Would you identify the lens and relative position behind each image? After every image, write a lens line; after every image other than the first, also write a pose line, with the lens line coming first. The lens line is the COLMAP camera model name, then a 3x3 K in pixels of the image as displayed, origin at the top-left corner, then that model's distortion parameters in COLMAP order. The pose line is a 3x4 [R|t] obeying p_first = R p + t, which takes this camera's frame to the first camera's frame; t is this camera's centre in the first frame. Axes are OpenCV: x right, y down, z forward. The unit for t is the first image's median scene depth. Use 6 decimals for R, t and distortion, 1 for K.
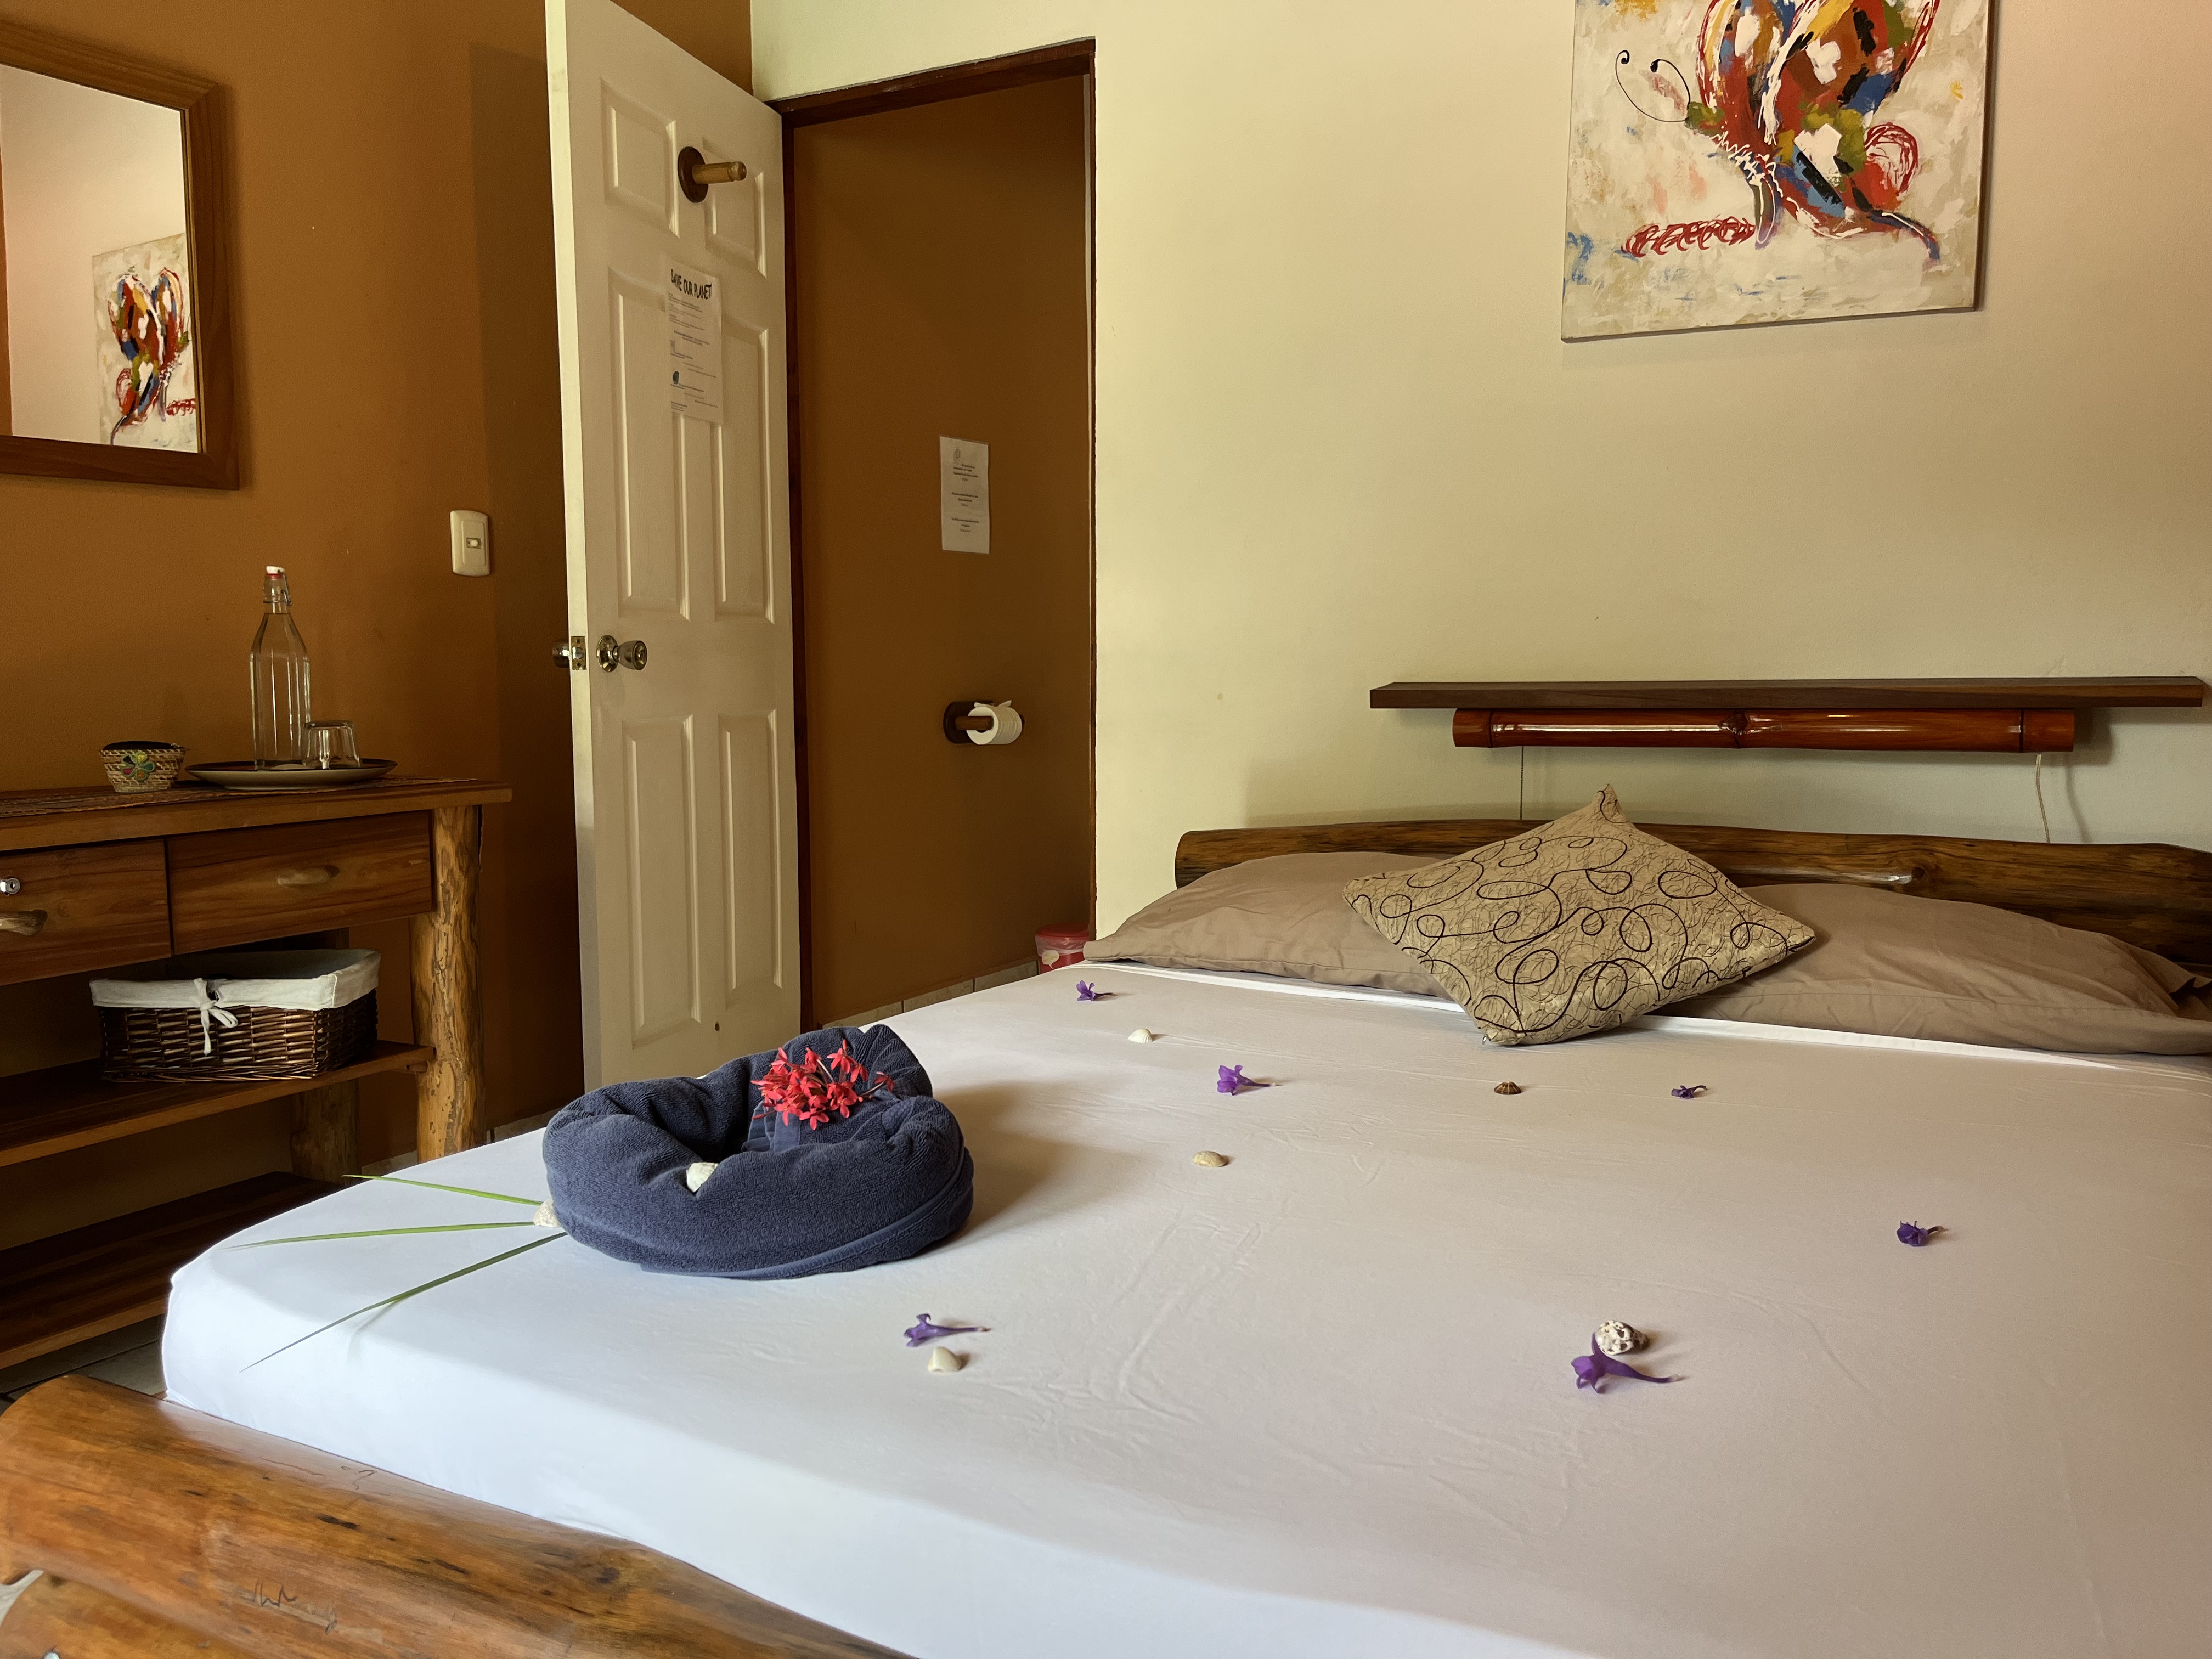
lens RADIAL K [[1678.0, 0, 1108.4], [0, 1678.0, 833.7], [0, 0, 1]] dist [0.063420, -0.084682]
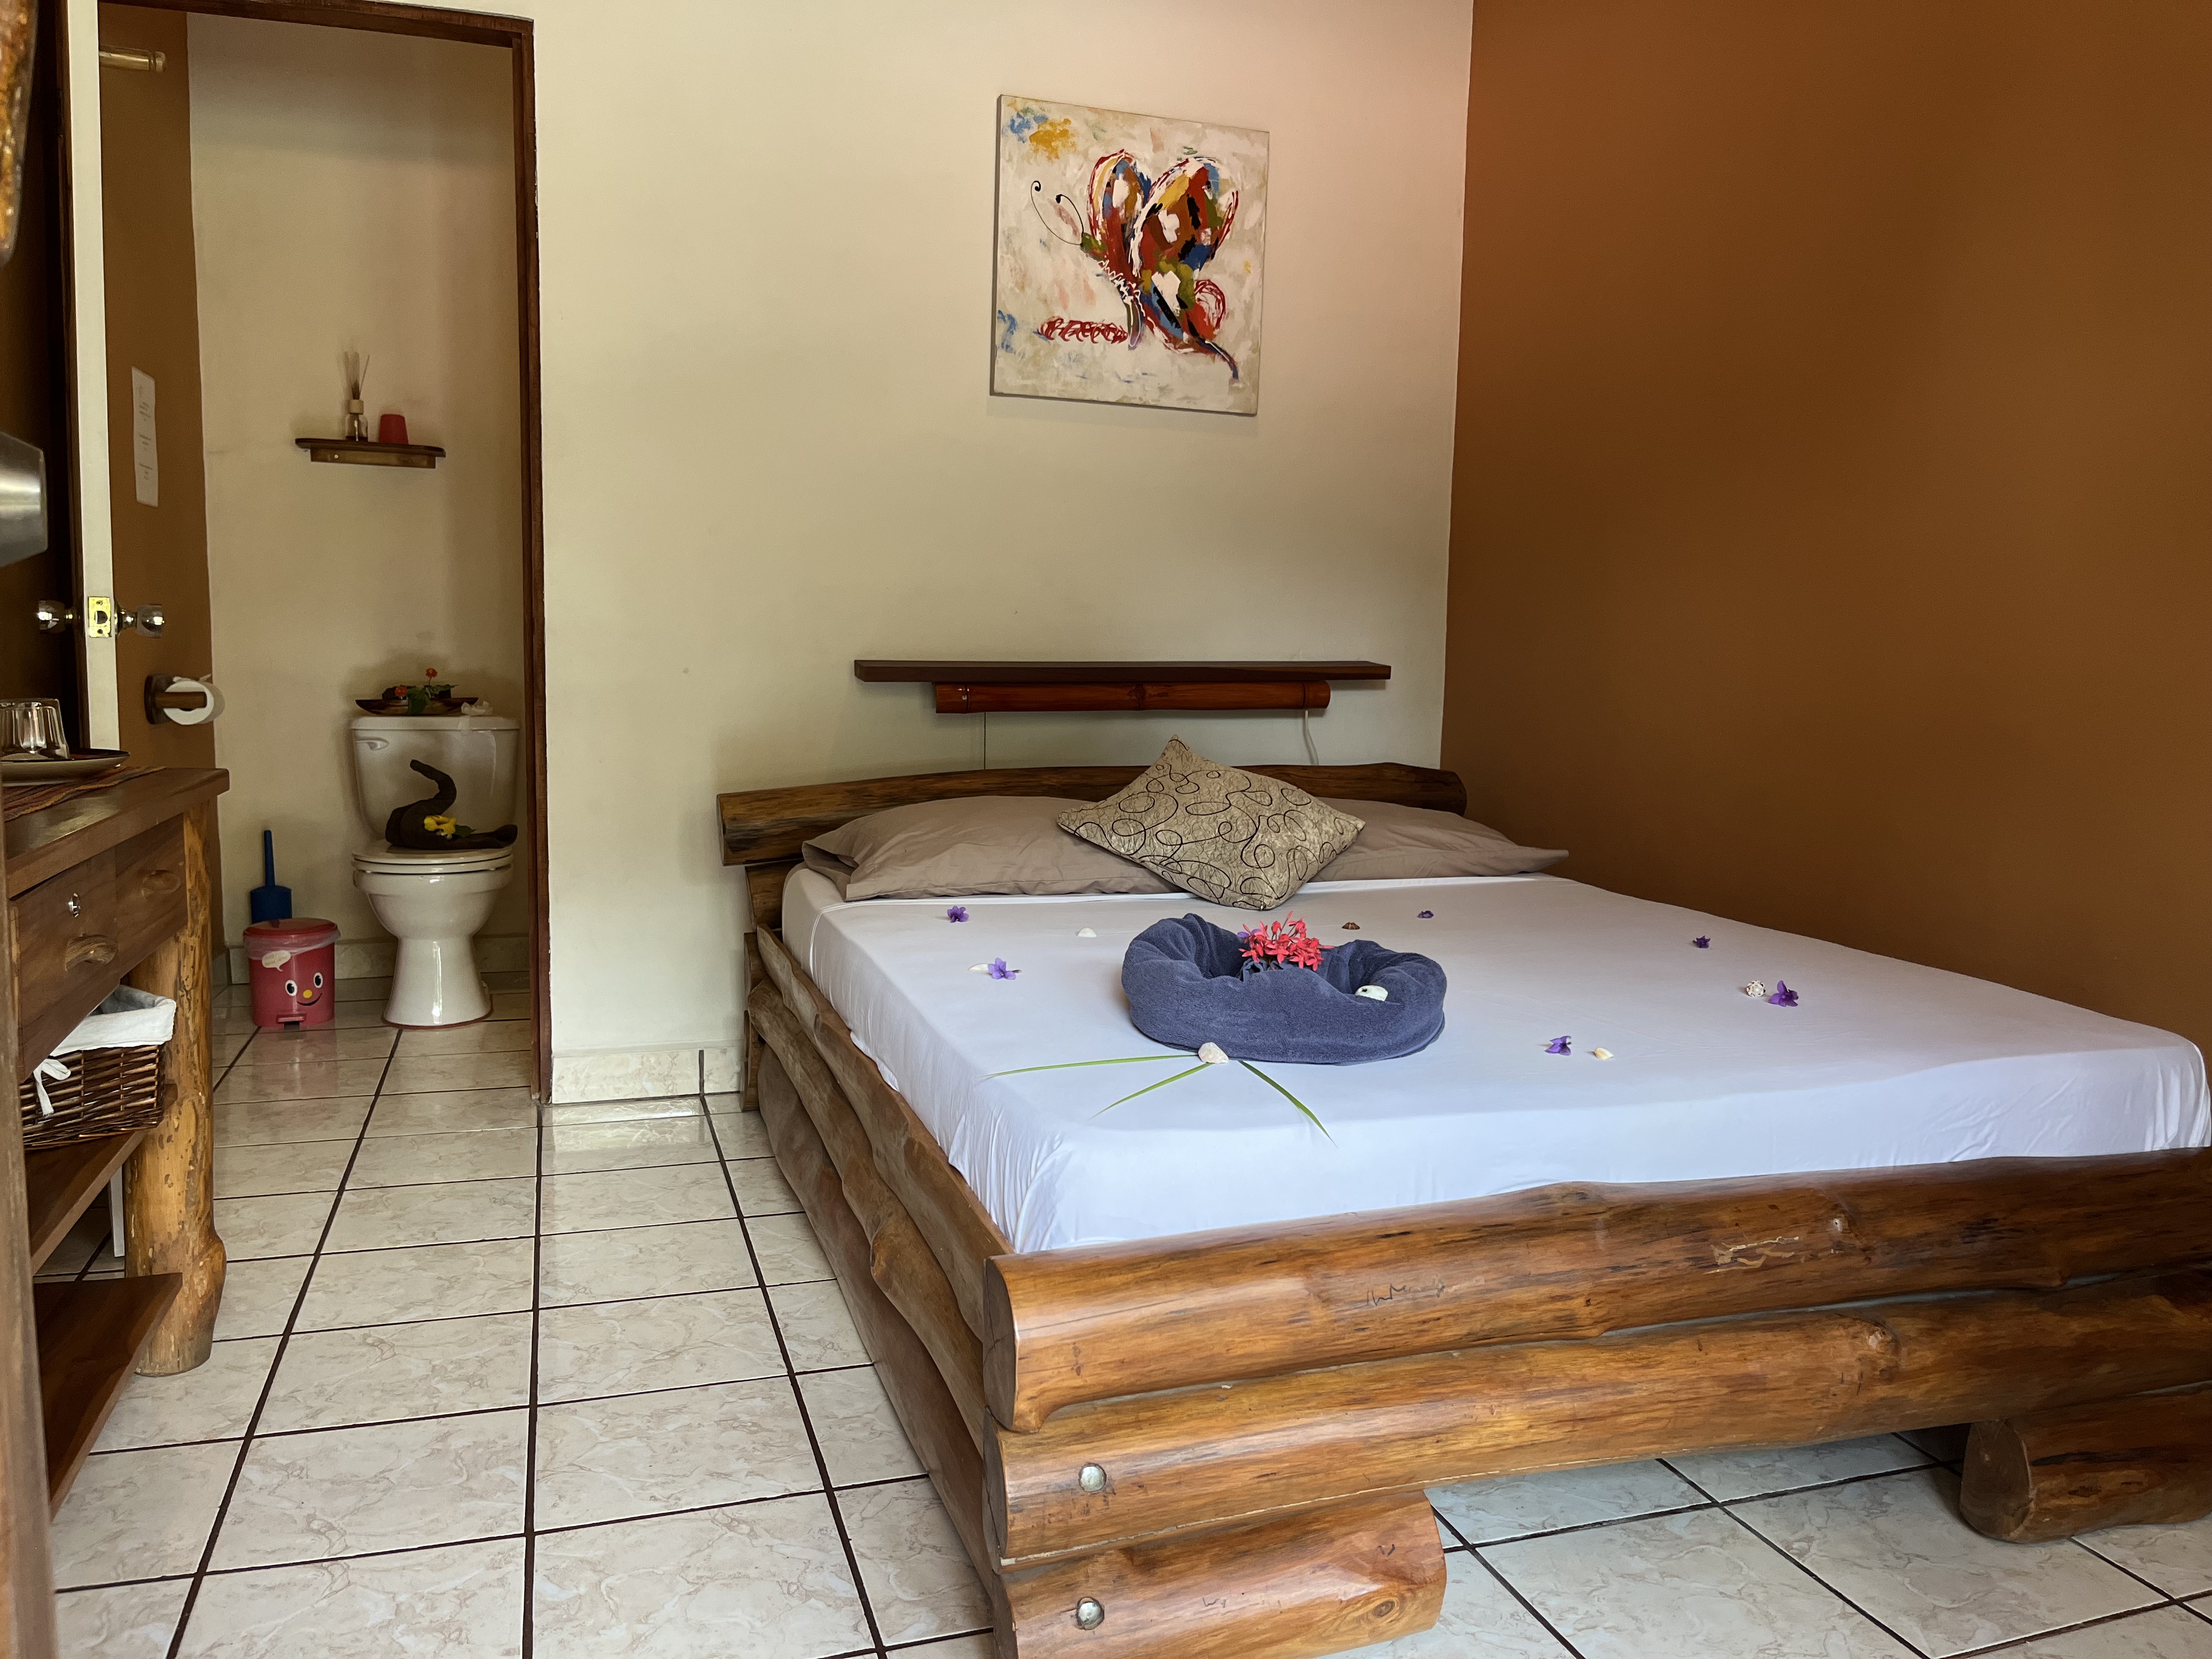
lens RADIAL K [[1678.0, 0, 1155.7], [0, 1678.0, 807.1], [0, 0, 1]] dist [0.063420, -0.084682]
pose [[0.677311, -0.057723, 0.733429, -0.642895], [0.059009, 0.997968, 0.024049, -0.003267], [-0.733327, 0.026990, 0.679340, 0.057685]]
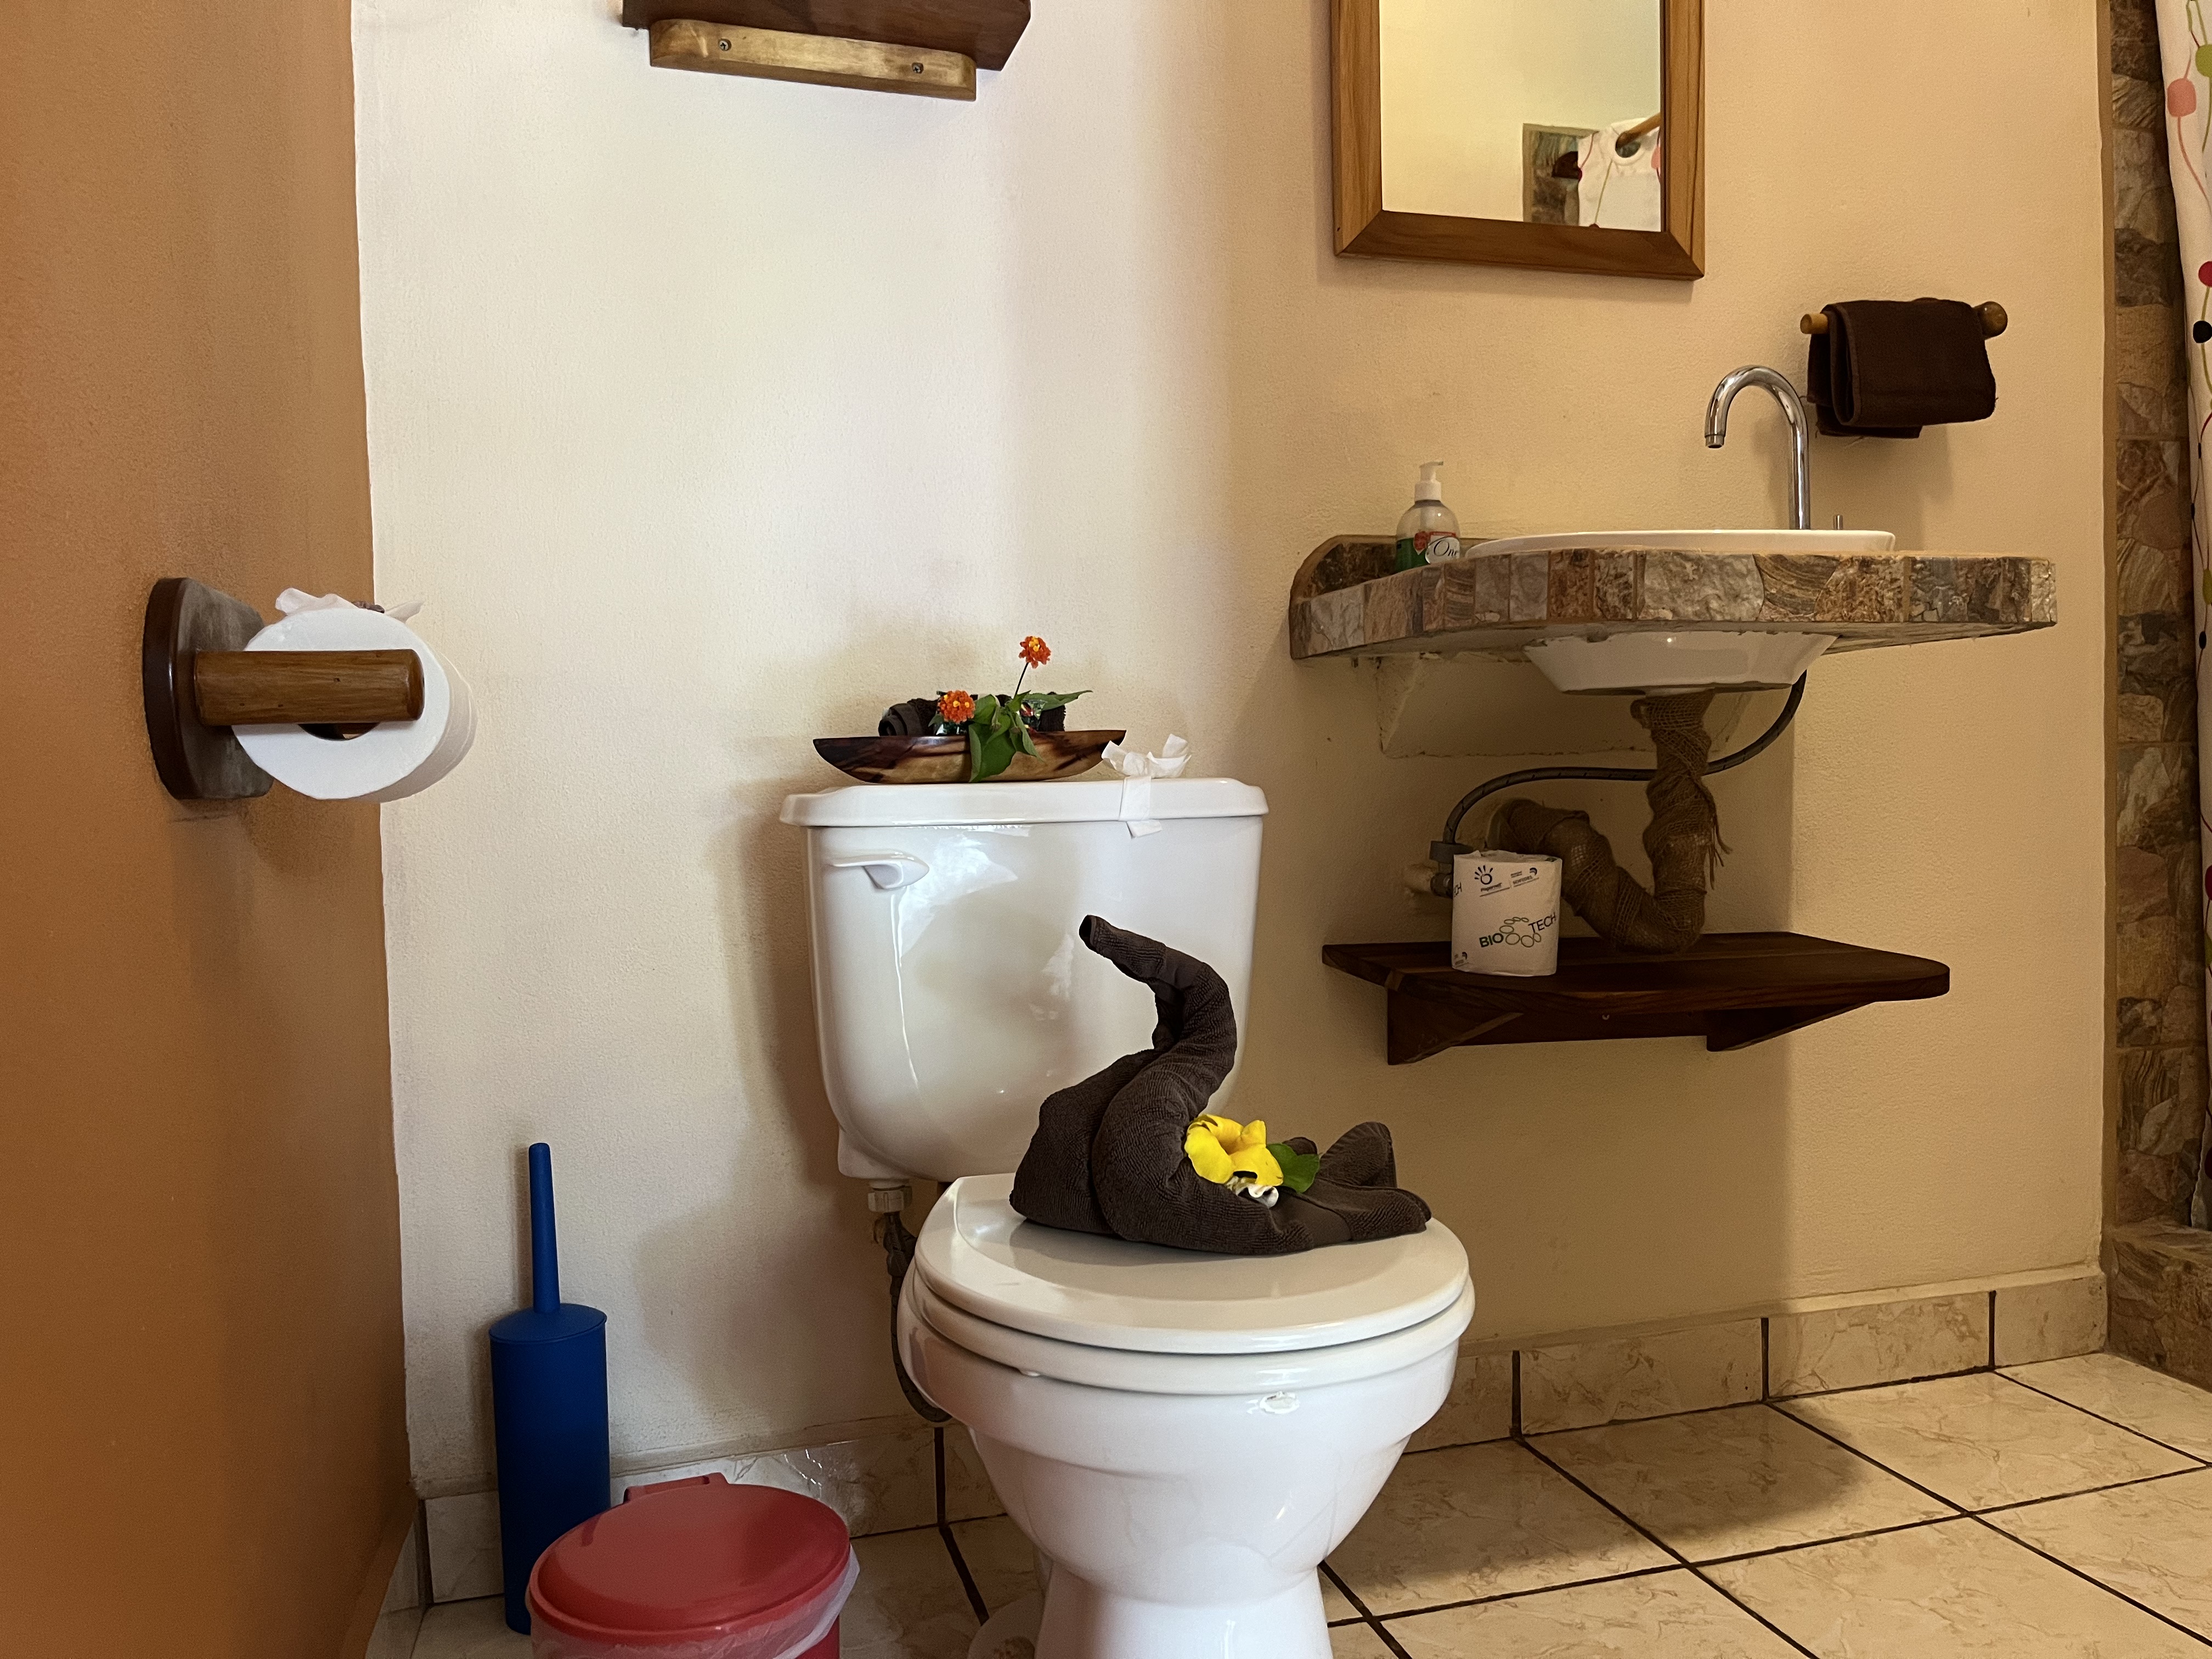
lens RADIAL K [[1678.0, 0, 1158.6], [0, 1678.0, 863.7], [0, 0, 1]] dist [0.063420, -0.084682]
pose [[0.696711, -0.044199, 0.715989, -0.260444], [0.086038, 0.996044, -0.022233, -0.053124], [-0.712173, 0.077092, 0.697758, 1.308239]]
